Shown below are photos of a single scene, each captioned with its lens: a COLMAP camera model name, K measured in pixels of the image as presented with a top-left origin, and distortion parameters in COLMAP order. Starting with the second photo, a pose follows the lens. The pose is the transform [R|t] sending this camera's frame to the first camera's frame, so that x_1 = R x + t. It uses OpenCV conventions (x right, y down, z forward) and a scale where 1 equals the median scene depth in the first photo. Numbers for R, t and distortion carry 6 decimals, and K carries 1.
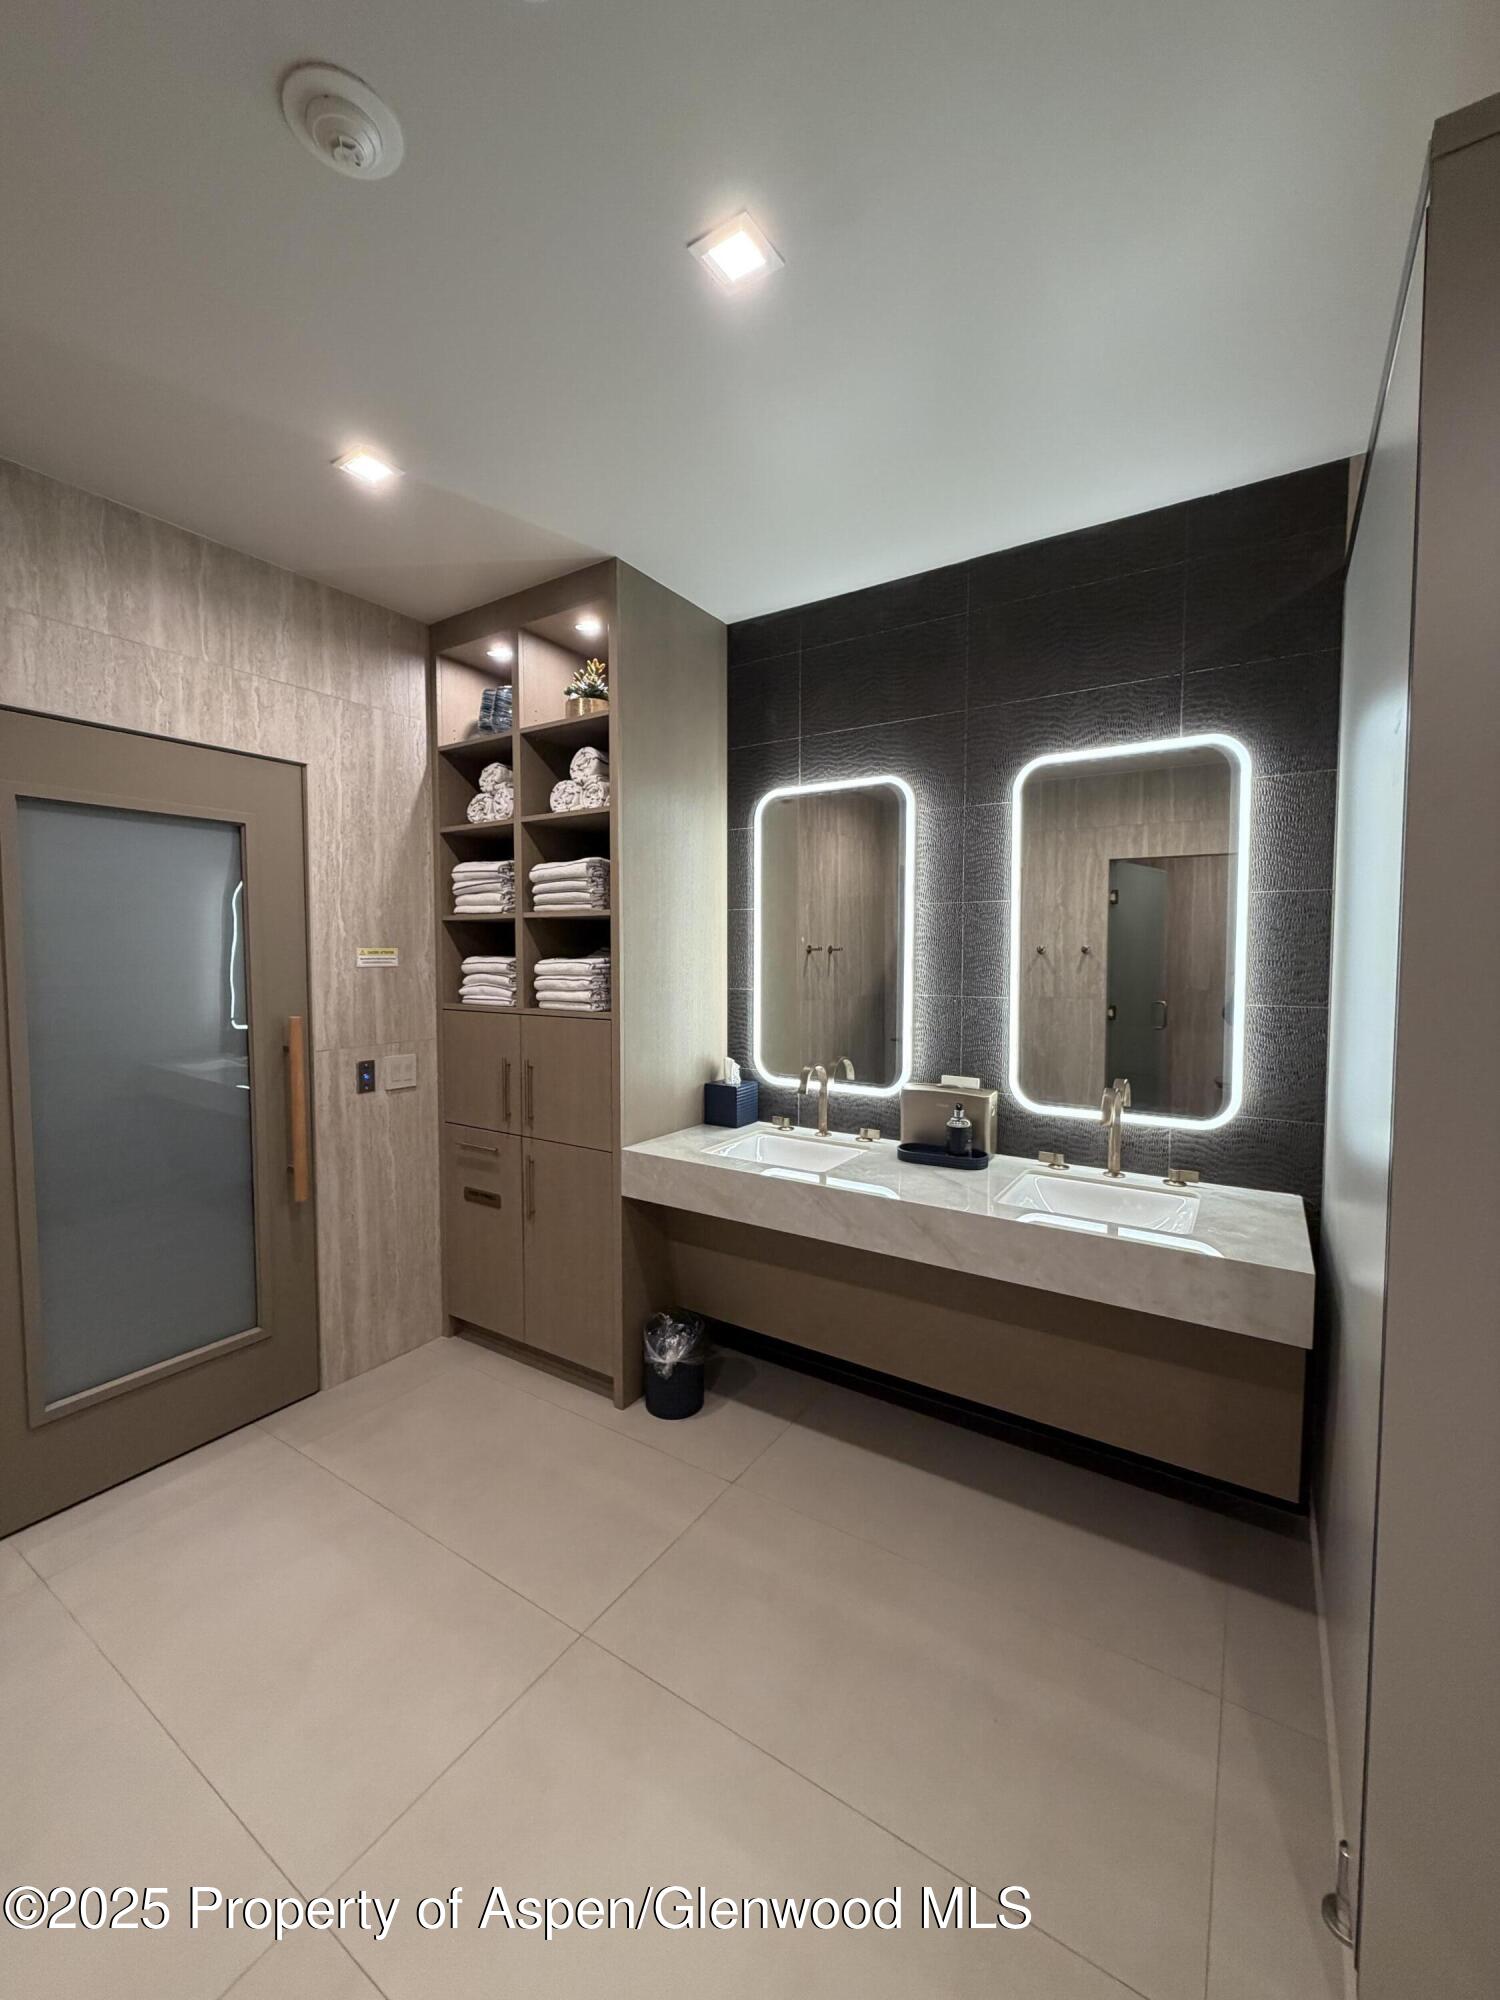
lens RADIAL K [[793.7, 0, 749.3], [0, 793.7, 988.6], [0, 0, 1]] dist [-0.000071, -0.000315]
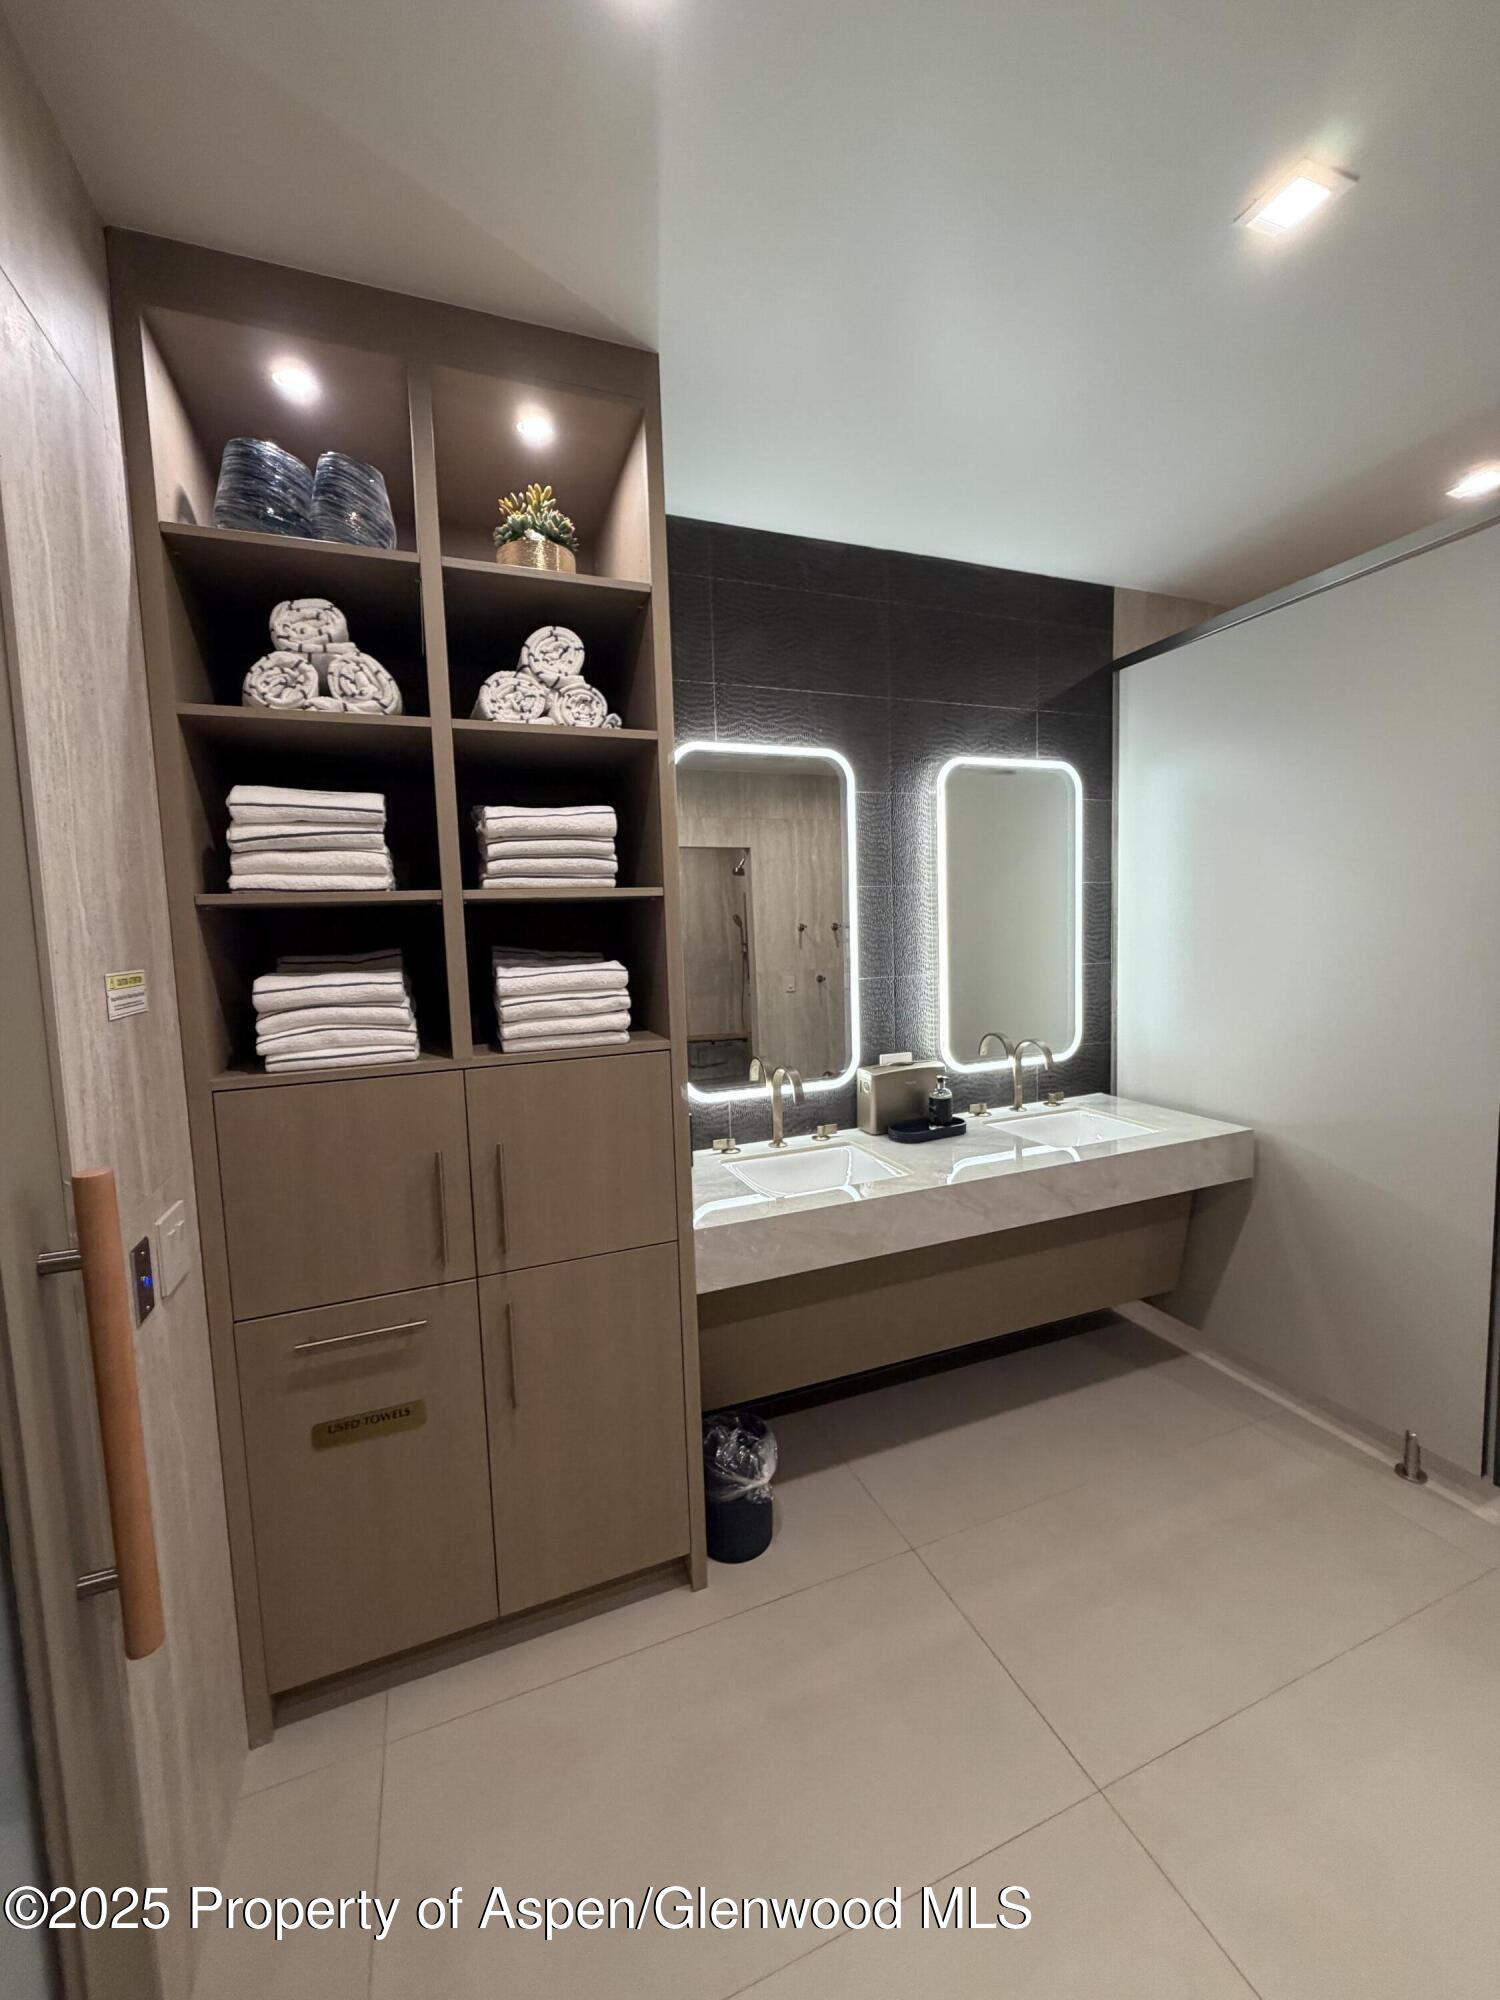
lens RADIAL K [[793.7, 0, 749.3], [0, 793.7, 988.6], [0, 0, 1]] dist [-0.000071, -0.000315]
pose [[0.582379, -0.087537, 0.808190, -0.654321], [0.072102, 0.995829, 0.055905, -0.044127], [-0.809713, 0.025715, 0.586262, 0.521194]]
